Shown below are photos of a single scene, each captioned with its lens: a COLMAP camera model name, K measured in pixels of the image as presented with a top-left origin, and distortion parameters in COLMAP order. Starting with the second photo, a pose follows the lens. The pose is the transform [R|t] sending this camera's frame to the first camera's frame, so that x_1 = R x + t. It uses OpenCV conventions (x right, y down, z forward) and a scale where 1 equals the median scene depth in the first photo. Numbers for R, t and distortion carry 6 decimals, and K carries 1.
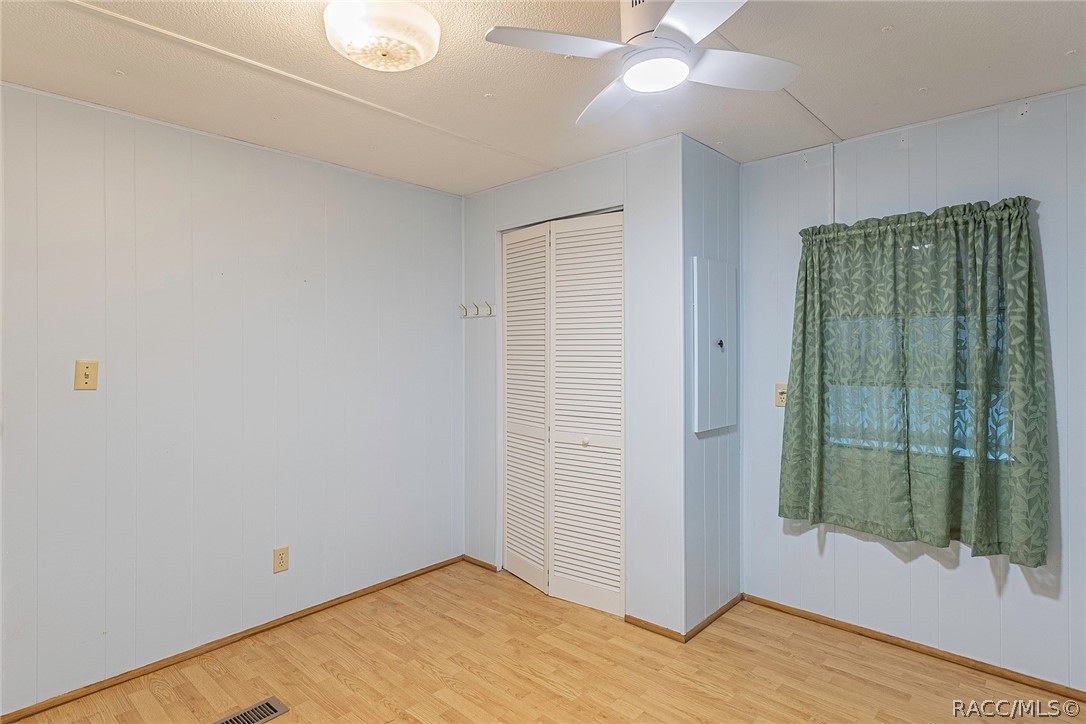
lens RADIAL K [[572.6, 0, 539.8], [0, 572.6, 360.5], [0, 0, 1]] dist [0.004594, 0.000492]
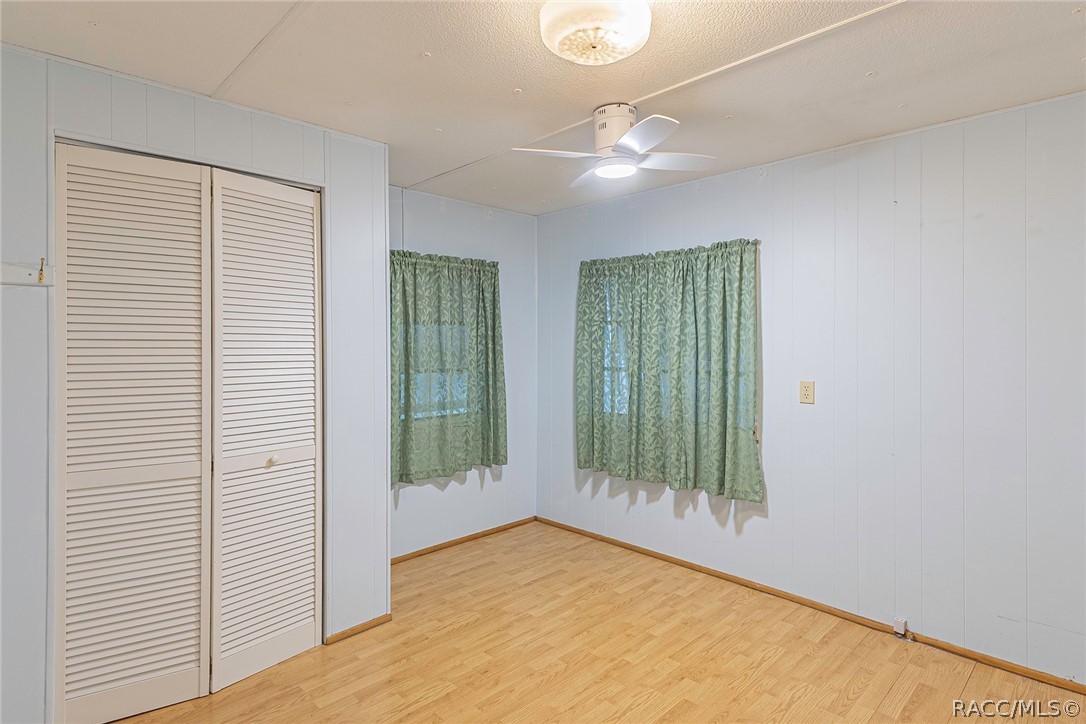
lens RADIAL K [[572.6, 0, 540.7], [0, 572.6, 352.2], [0, 0, 1]] dist [0.004594, 0.000492]
pose [[0.042818, -0.012128, 0.999009, -0.848900], [0.016203, 0.999803, 0.011443, -0.018056], [-0.998951, 0.015697, 0.043006, 0.701063]]
